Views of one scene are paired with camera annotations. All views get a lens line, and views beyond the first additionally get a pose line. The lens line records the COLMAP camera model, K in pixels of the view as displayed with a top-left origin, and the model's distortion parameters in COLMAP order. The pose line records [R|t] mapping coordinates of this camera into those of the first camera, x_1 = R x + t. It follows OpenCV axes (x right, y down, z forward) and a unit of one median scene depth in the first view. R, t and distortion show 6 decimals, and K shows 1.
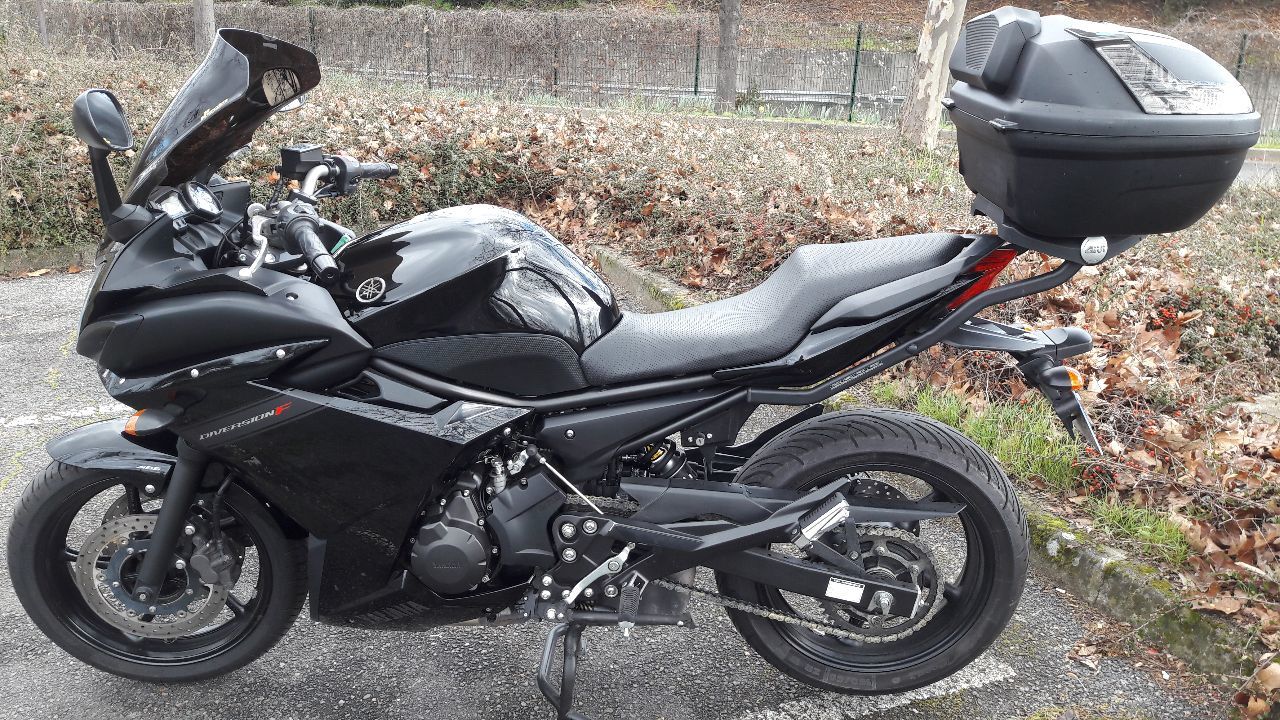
lens RADIAL K [[961.9, 0, 649.6], [0, 961.9, 348.4], [0, 0, 1]] dist [0.047152, -0.037585]
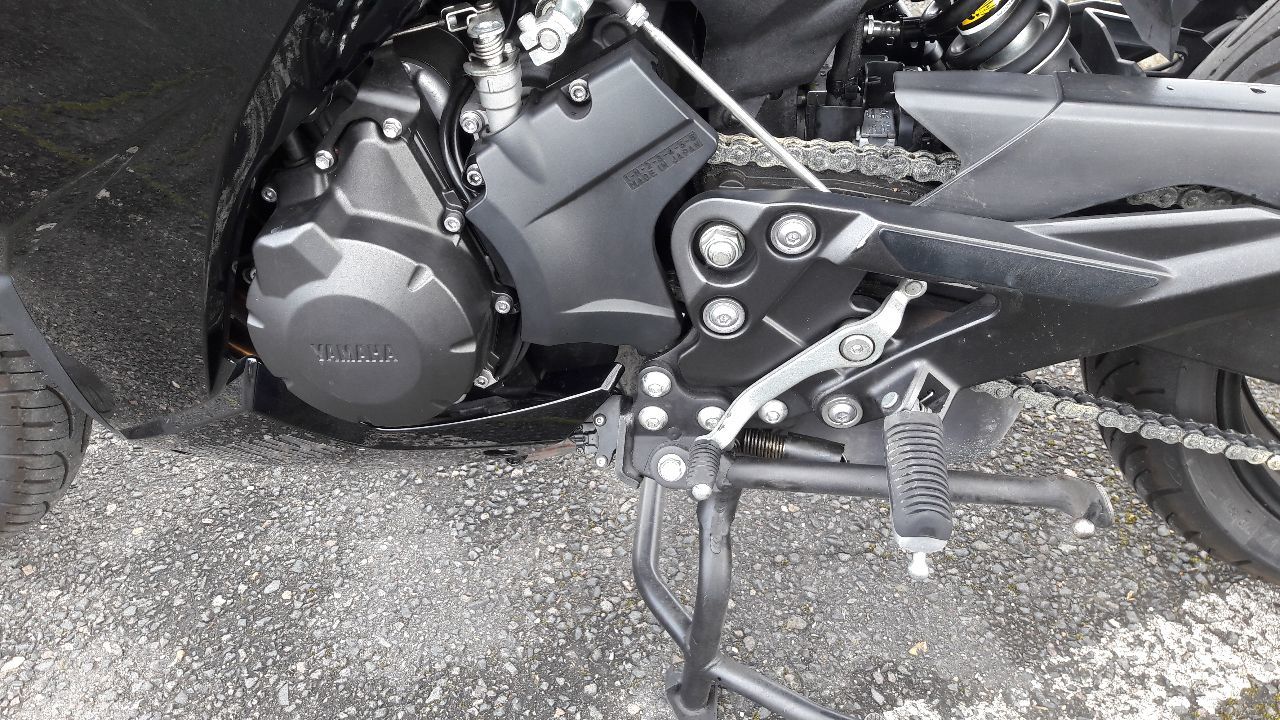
lens RADIAL K [[961.9, 0, 631.7], [0, 961.9, 352.1], [0, 0, 1]] dist [0.047152, -0.037585]
pose [[0.995344, 0.002758, -0.096350, -0.081628], [0.028864, 0.945195, 0.325228, 0.114936], [0.091967, -0.326495, 0.940714, 0.670431]]
